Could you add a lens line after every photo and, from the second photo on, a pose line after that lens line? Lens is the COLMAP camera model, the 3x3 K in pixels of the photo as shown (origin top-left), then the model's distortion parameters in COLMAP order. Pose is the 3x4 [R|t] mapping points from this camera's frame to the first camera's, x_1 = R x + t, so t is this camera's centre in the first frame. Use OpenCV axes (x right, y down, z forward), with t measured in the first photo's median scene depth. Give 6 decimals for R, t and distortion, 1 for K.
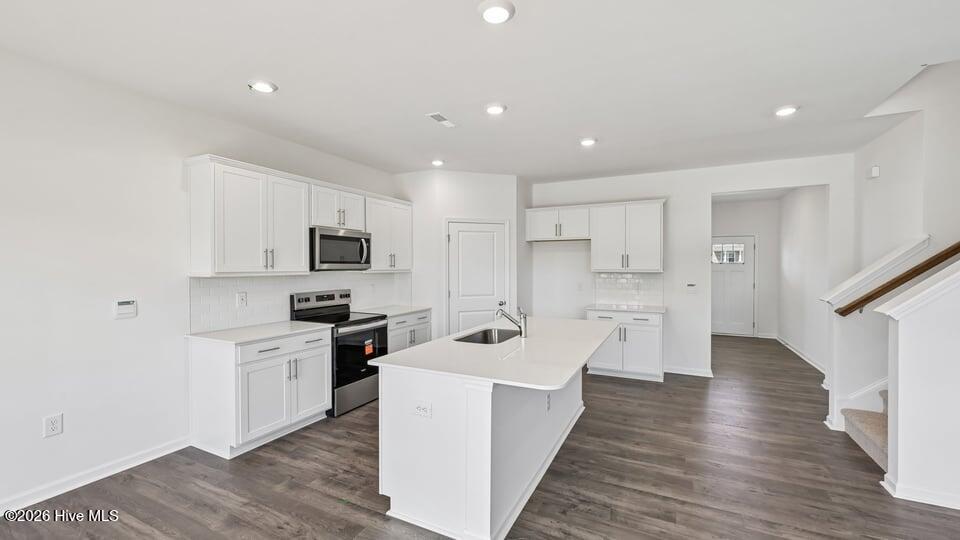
lens RADIAL K [[391.7, 0, 481.7], [0, 391.7, 269.5], [0, 0, 1]] dist [0.000103, -0.000226]
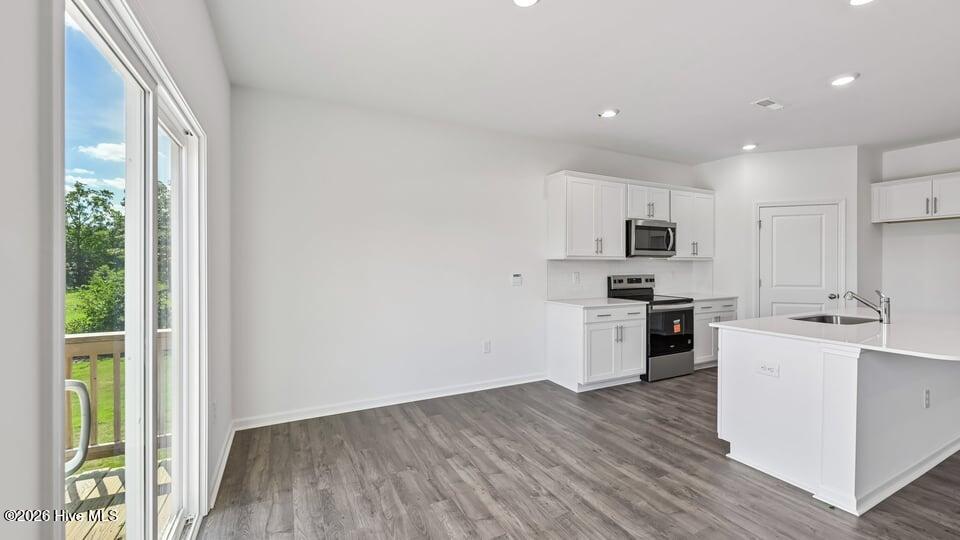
lens RADIAL K [[391.7, 0, 478.2], [0, 391.7, 267.2], [0, 0, 1]] dist [0.000103, -0.000226]
pose [[0.800408, 0.004907, -0.599435, -0.093853], [-0.006706, 0.999977, -0.000769, 0.045769], [0.599418, 0.004635, 0.800423, -0.259472]]
